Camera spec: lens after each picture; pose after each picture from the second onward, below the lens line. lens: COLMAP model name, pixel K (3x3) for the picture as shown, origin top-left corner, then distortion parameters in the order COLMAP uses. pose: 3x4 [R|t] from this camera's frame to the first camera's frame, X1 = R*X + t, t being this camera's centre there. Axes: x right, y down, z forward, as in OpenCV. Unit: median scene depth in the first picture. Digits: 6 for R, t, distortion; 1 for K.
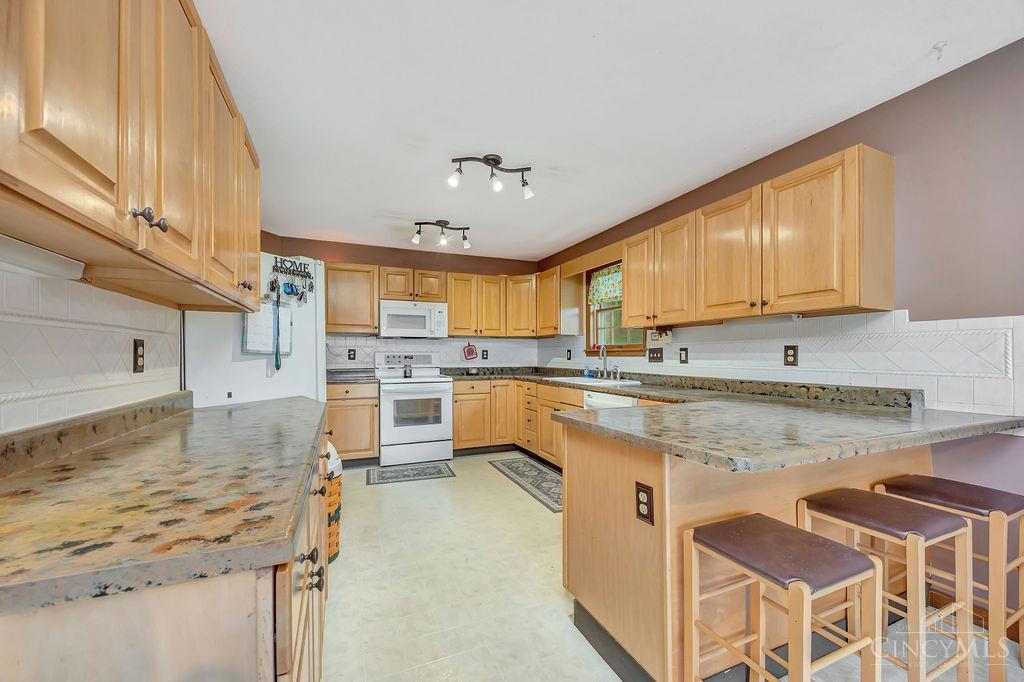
lens RADIAL K [[394.5, 0, 503.7], [0, 394.5, 358.1], [0, 0, 1]] dist [-0.000838, -0.000019]
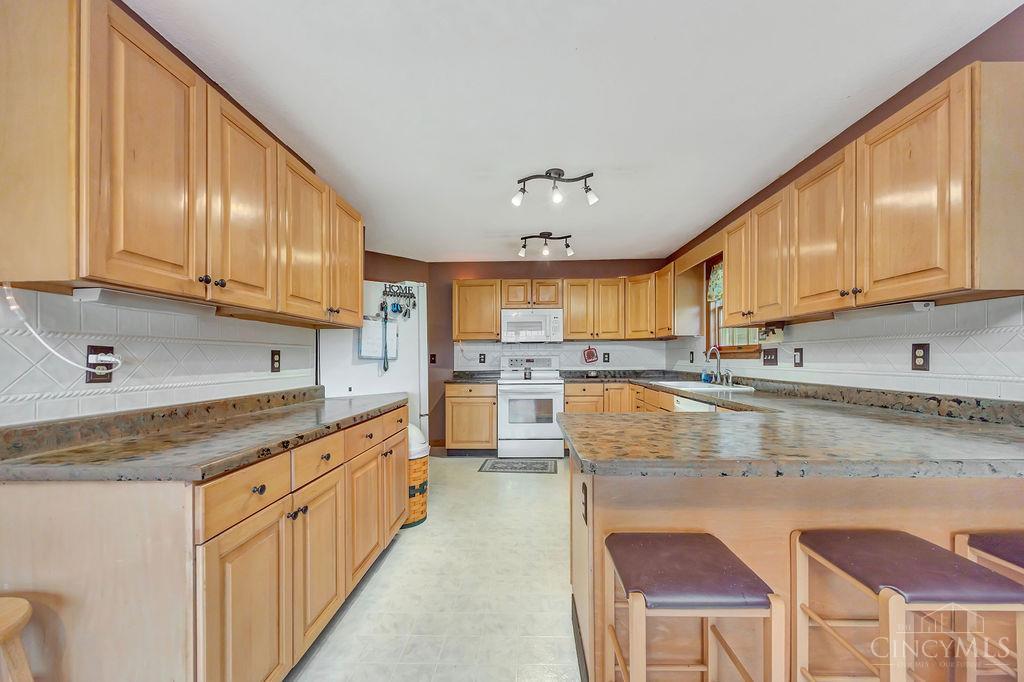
lens RADIAL K [[392.3, 0, 515.0], [0, 392.3, 361.4], [0, 0, 1]] dist [-0.000117, 0.000013]
pose [[0.910882, -0.003061, -0.412655, 0.193874], [0.003644, 0.999993, 0.000626, -0.000638], [0.412651, -0.002074, 0.910887, -0.000187]]
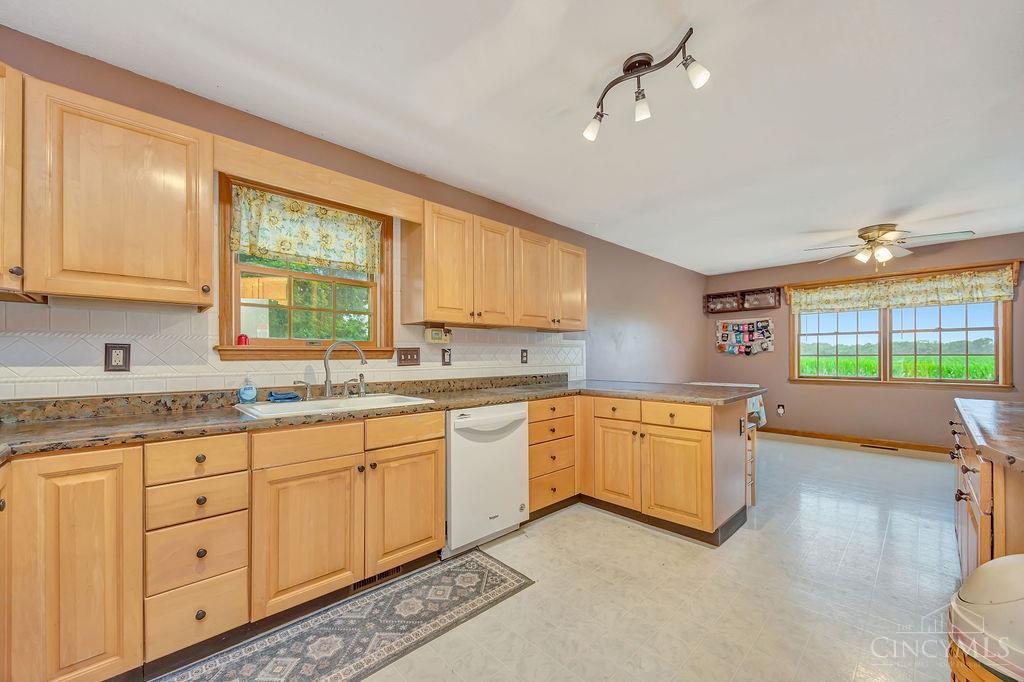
lens RADIAL K [[403.0, 0, 515.7], [0, 403.0, 355.3], [0, 0, 1]] dist [0.000188, 0.000025]
pose [[-0.365821, 0.001280, 0.930684, -0.372377], [0.010538, 0.999941, 0.002767, -0.008797], [-0.930626, 0.010820, -0.365813, 0.915137]]
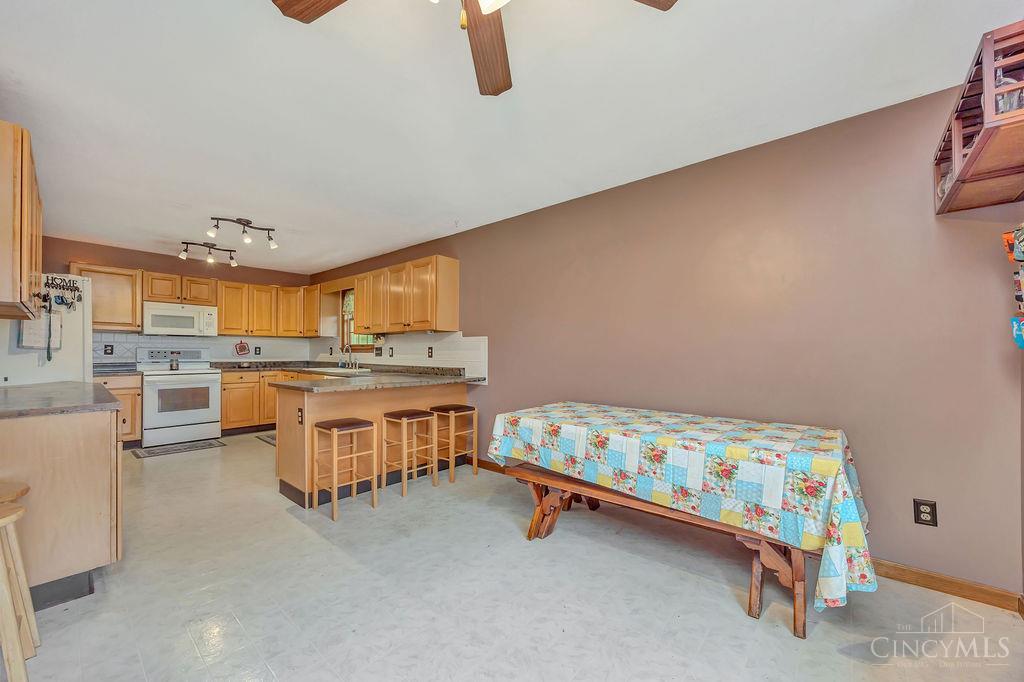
lens RADIAL K [[393.7, 0, 512.4], [0, 393.7, 352.2], [0, 0, 1]] dist [-0.010154, -0.000167]
pose [[0.893603, 0.005834, 0.448819, 0.137079], [-0.002195, 0.999960, -0.008627, 0.004934], [-0.448852, 0.006724, 0.893581, -0.497920]]
